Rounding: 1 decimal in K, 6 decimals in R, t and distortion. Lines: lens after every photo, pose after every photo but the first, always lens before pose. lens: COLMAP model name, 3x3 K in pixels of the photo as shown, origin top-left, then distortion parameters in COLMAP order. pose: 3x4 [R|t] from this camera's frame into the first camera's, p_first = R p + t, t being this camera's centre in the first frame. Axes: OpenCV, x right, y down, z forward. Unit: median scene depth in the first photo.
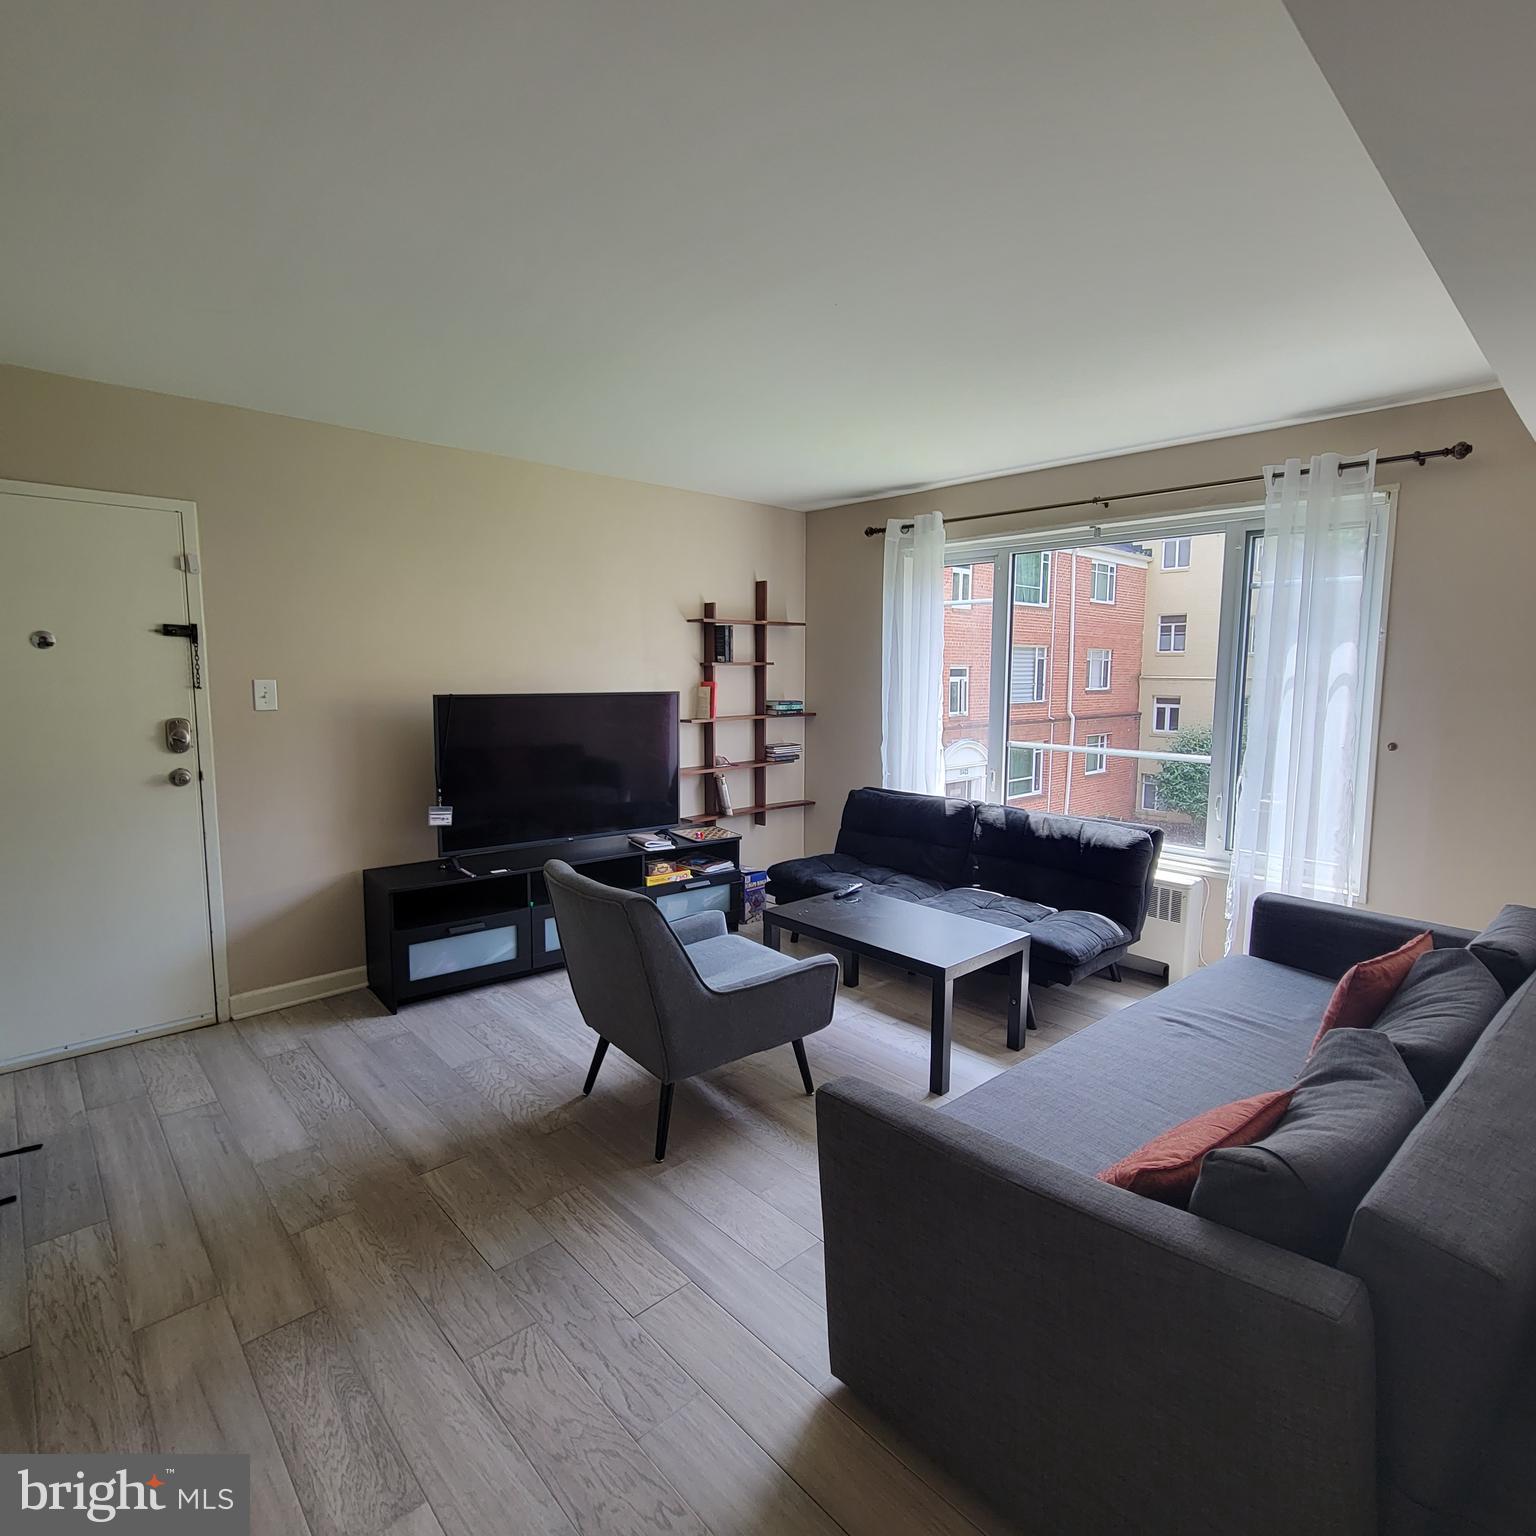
lens RADIAL K [[838.6, 0, 767.6], [0, 838.6, 768.8], [0, 0, 1]] dist [0.004222, -0.003987]
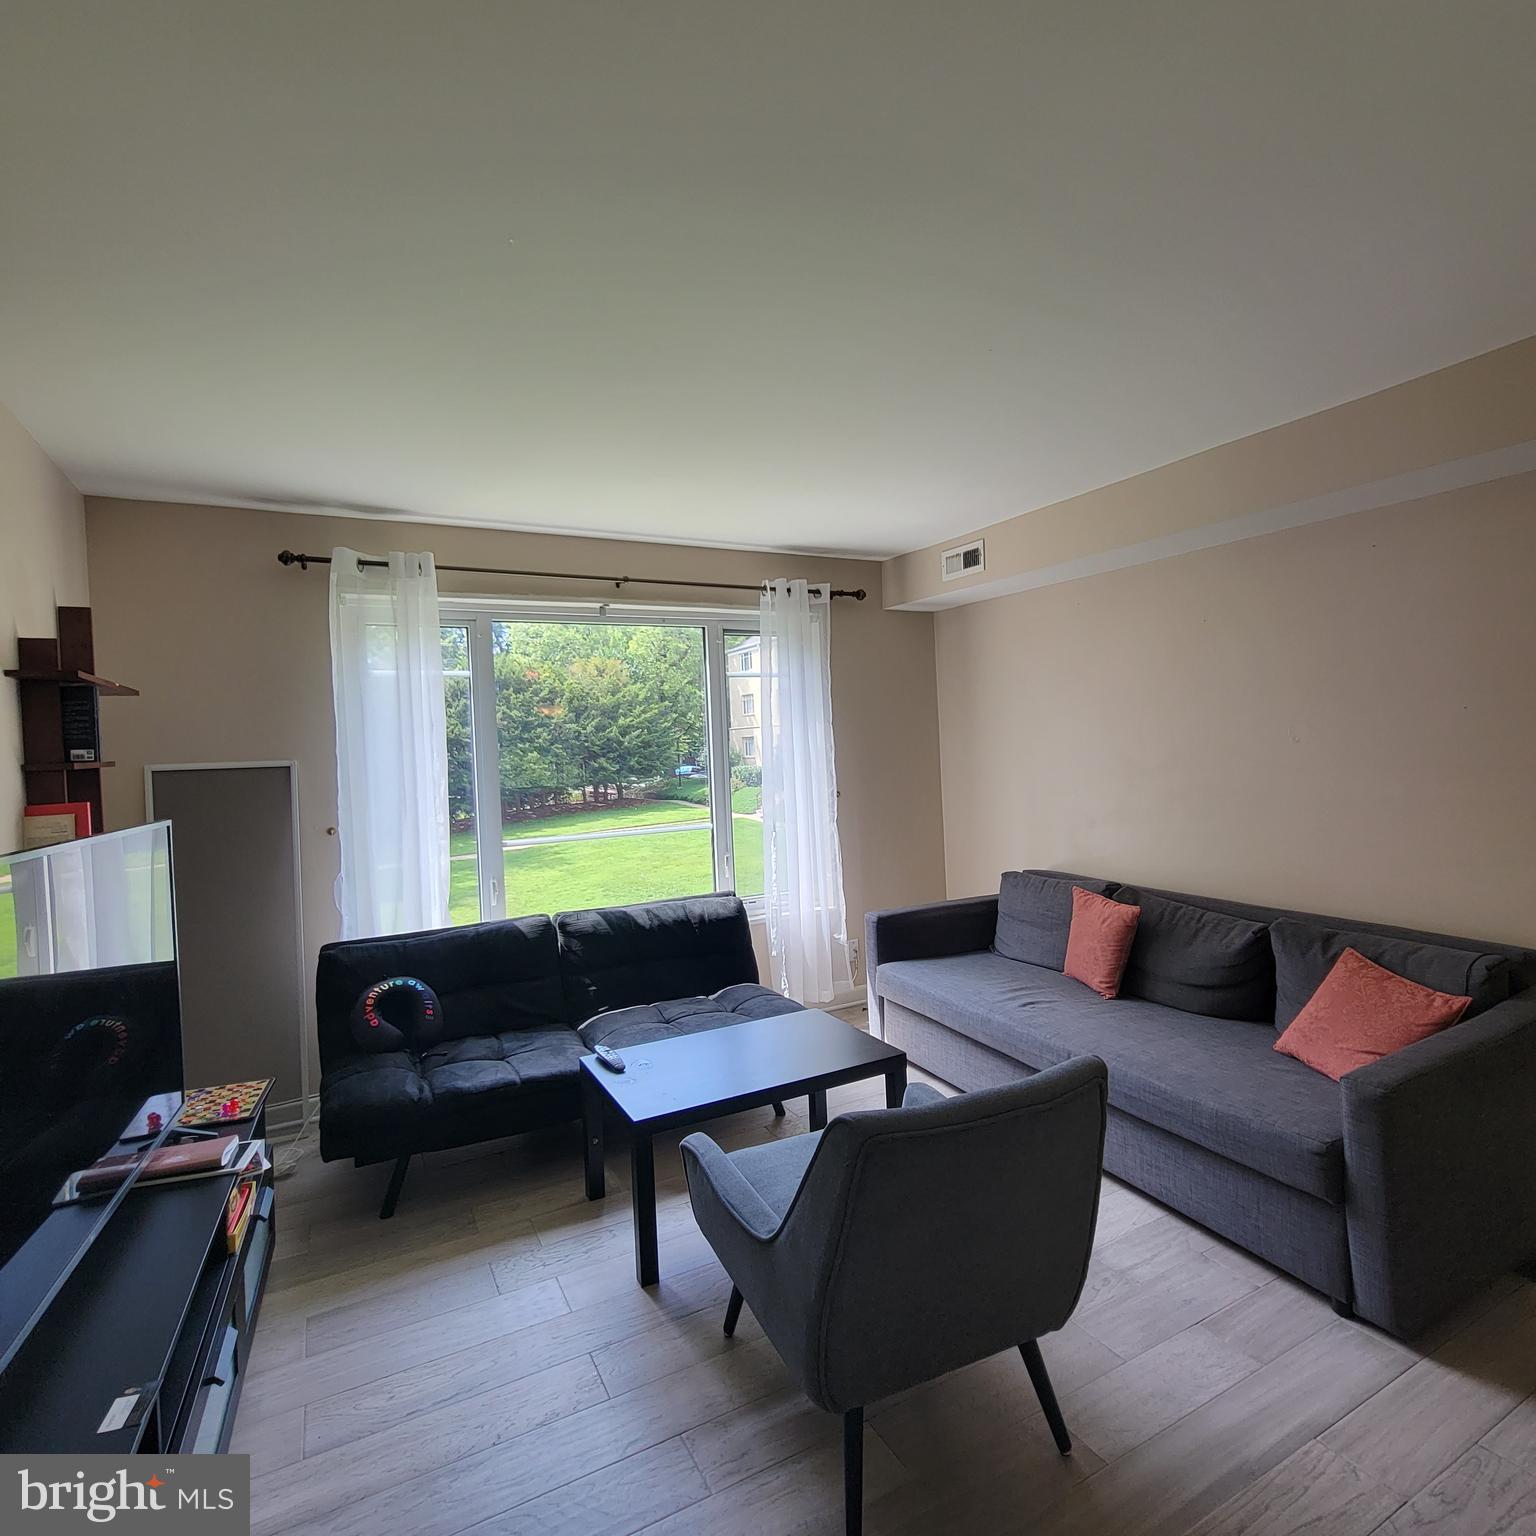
lens RADIAL K [[838.6, 0, 771.7], [0, 838.6, 759.8], [0, 0, 1]] dist [0.004222, -0.003987]
pose [[0.259466, -0.032365, 0.965210, -0.515416], [0.159322, 0.987179, -0.009727, -0.071975], [-0.952520, 0.156303, 0.261296, 0.600281]]
